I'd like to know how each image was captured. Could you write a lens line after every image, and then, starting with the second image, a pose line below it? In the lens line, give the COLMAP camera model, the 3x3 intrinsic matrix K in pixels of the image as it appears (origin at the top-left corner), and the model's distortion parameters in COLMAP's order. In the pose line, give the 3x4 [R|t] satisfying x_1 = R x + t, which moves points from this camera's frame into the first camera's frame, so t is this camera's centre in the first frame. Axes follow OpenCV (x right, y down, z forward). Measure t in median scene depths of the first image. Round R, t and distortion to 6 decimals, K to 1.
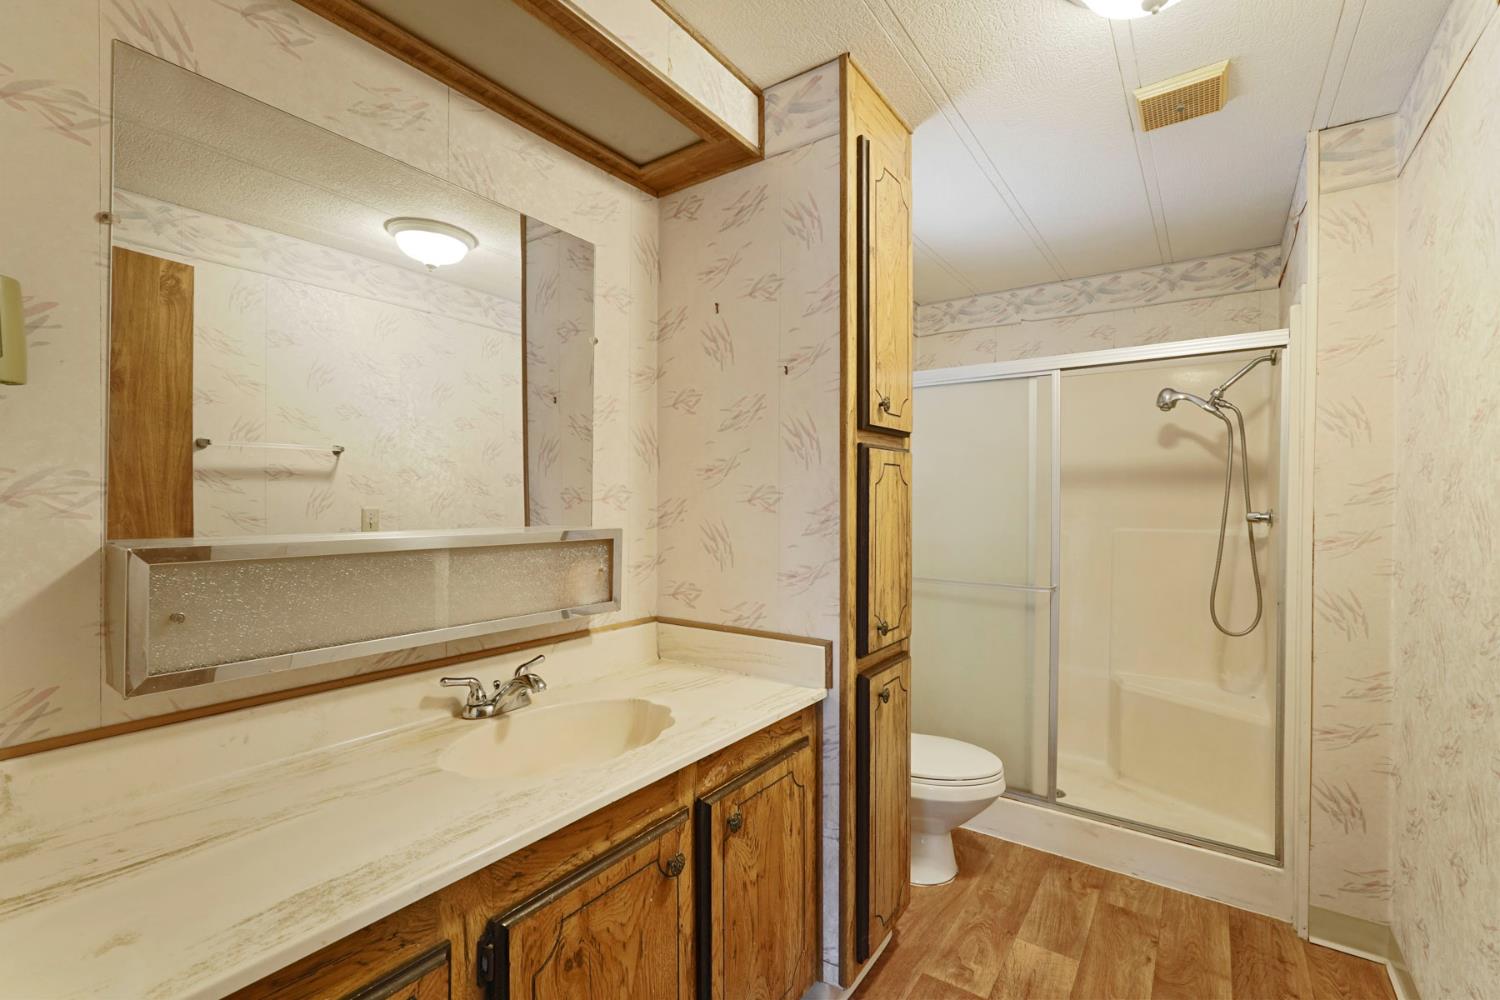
lens RADIAL K [[660.7, 0, 748.0], [0, 660.7, 495.8], [0, 0, 1]] dist [-0.009617, 0.003186]
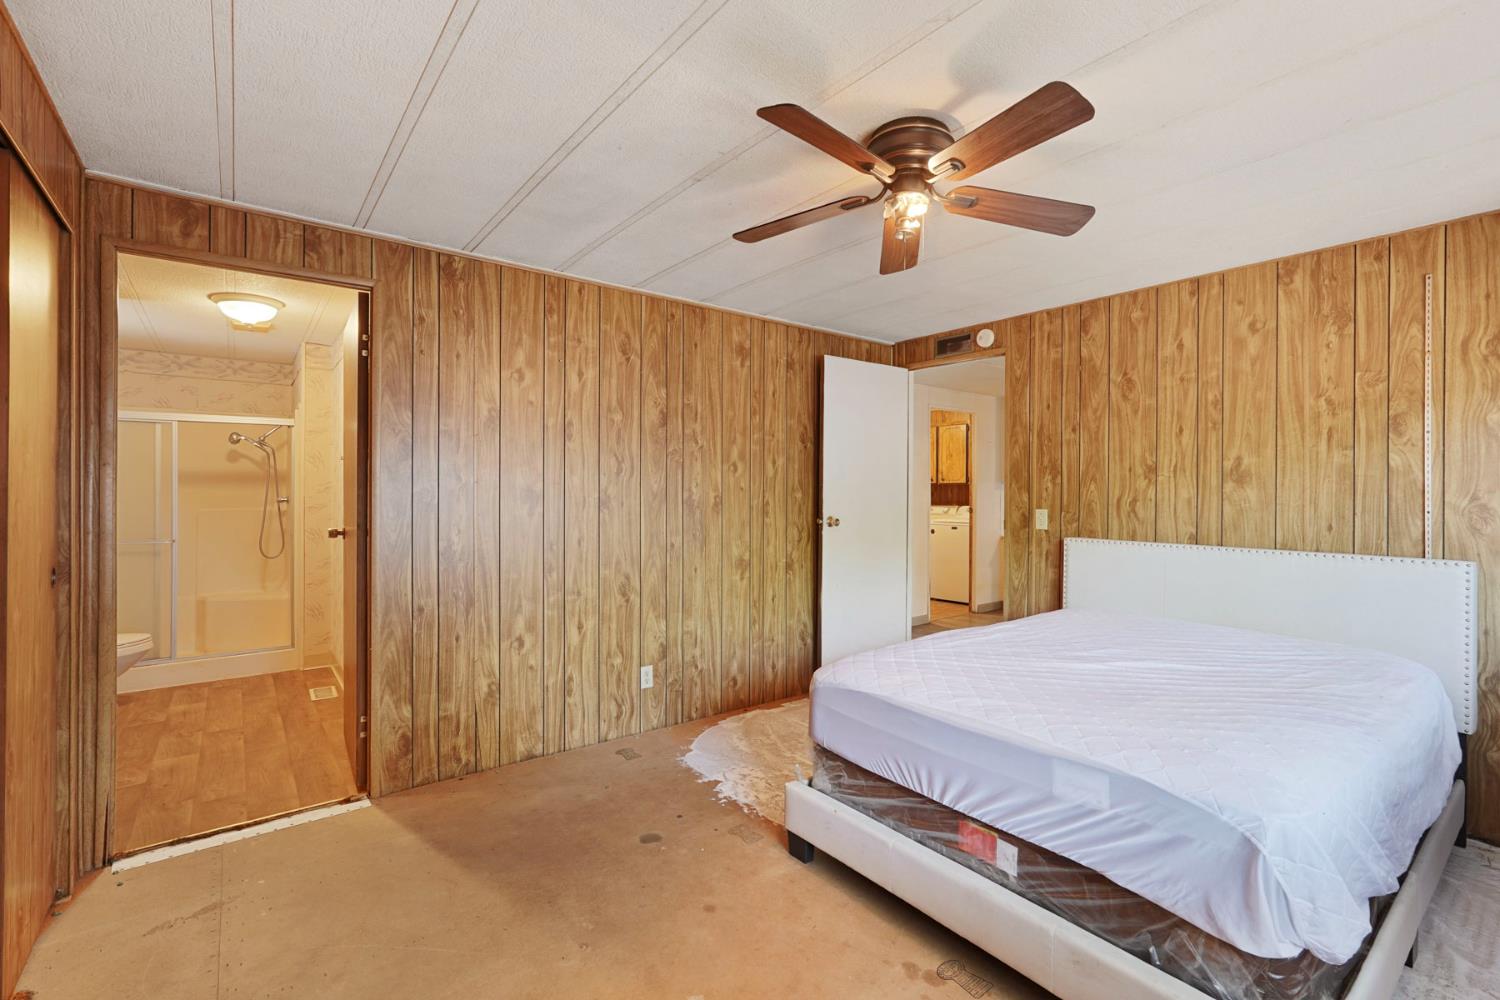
lens RADIAL K [[660.7, 0, 751.9], [0, 660.7, 497.6], [0, 0, 1]] dist [-0.009617, 0.003186]
pose [[0.283995, -0.009150, 0.958782, -0.723996], [0.000196, 0.999955, 0.009485, 0.005222], [-0.958826, -0.002506, 0.283984, -0.921612]]
